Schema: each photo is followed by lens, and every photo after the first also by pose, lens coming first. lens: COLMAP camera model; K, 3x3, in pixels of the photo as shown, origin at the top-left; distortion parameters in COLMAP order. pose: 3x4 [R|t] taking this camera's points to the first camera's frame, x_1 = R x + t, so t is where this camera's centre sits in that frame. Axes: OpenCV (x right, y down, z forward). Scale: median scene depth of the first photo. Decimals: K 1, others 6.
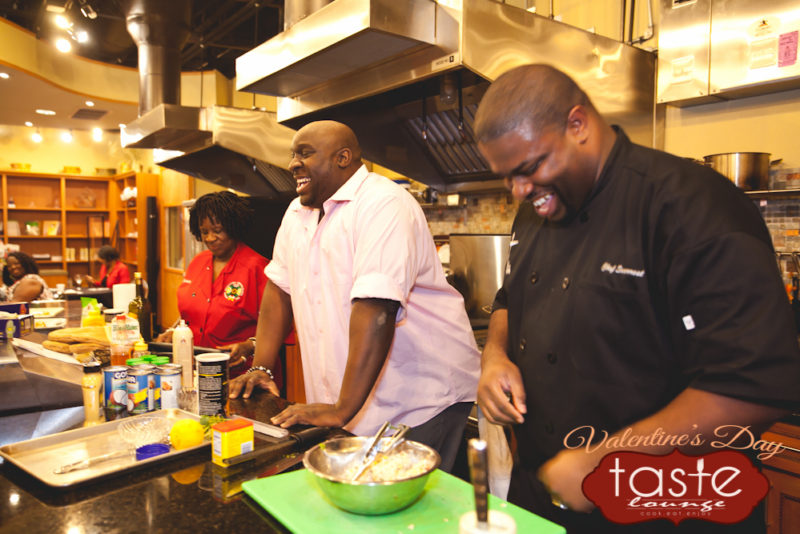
lens RADIAL K [[635.9, 0, 397.9], [0, 635.9, 270.0], [0, 0, 1]] dist [-0.055193, 0.055217]
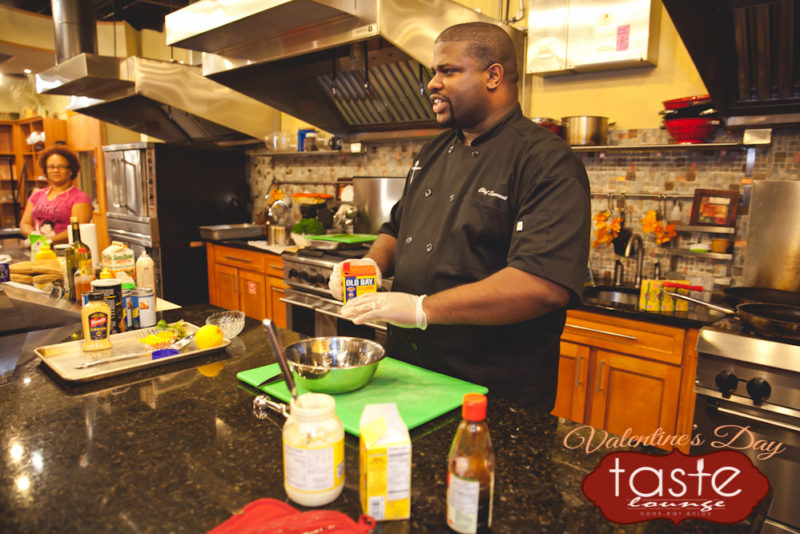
lens RADIAL K [[551.7, 0, 400.8], [0, 551.7, 270.4], [0, 0, 1]] dist [-0.089522, 0.058470]
pose [[0.979648, -0.025092, 0.199151, -0.057210], [0.002882, 0.993812, 0.111041, 0.004117], [-0.200705, -0.108207, 0.973657, -0.045244]]
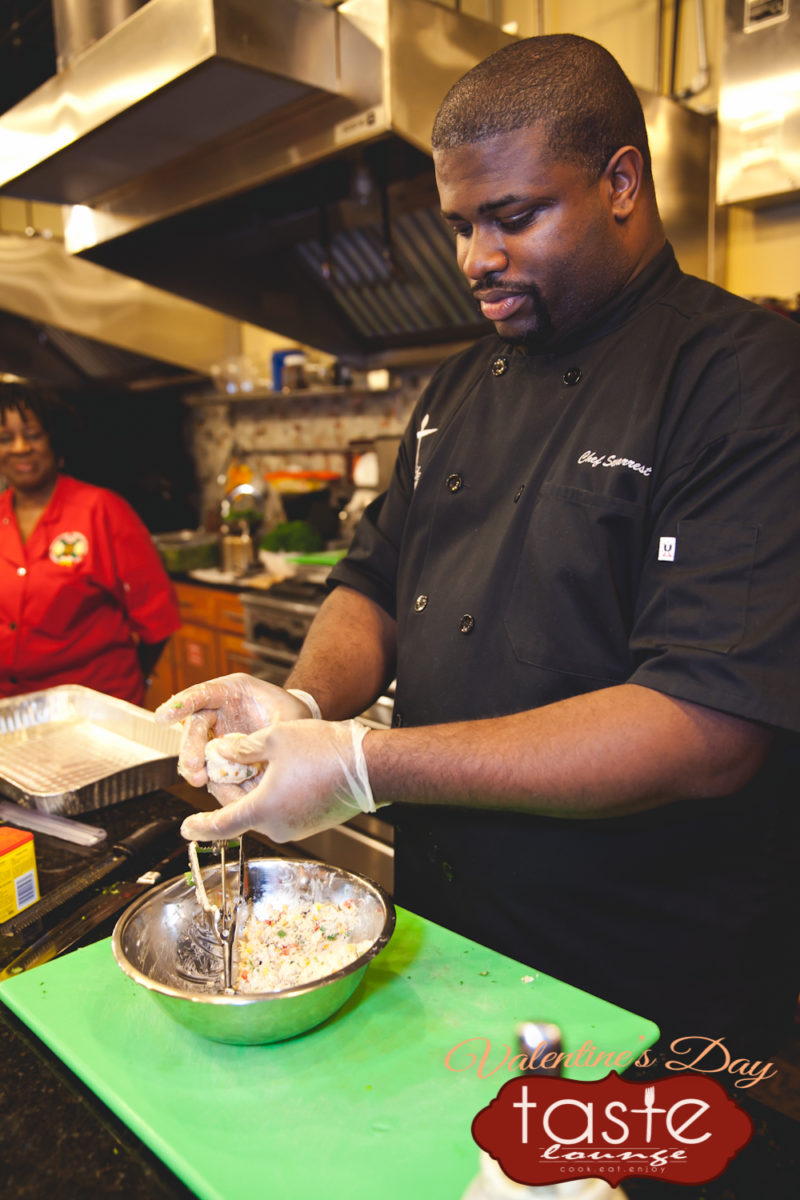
lens RADIAL K [[953.8, 0, 403.3], [0, 953.8, 599.8], [0, 0, 1]] dist [-0.055193, 0.055217]
pose [[0.992470, -0.057023, 0.108403, 0.000036], [0.044125, 0.992050, 0.117856, -0.011955], [-0.114262, -0.112186, 0.987096, 0.110443]]
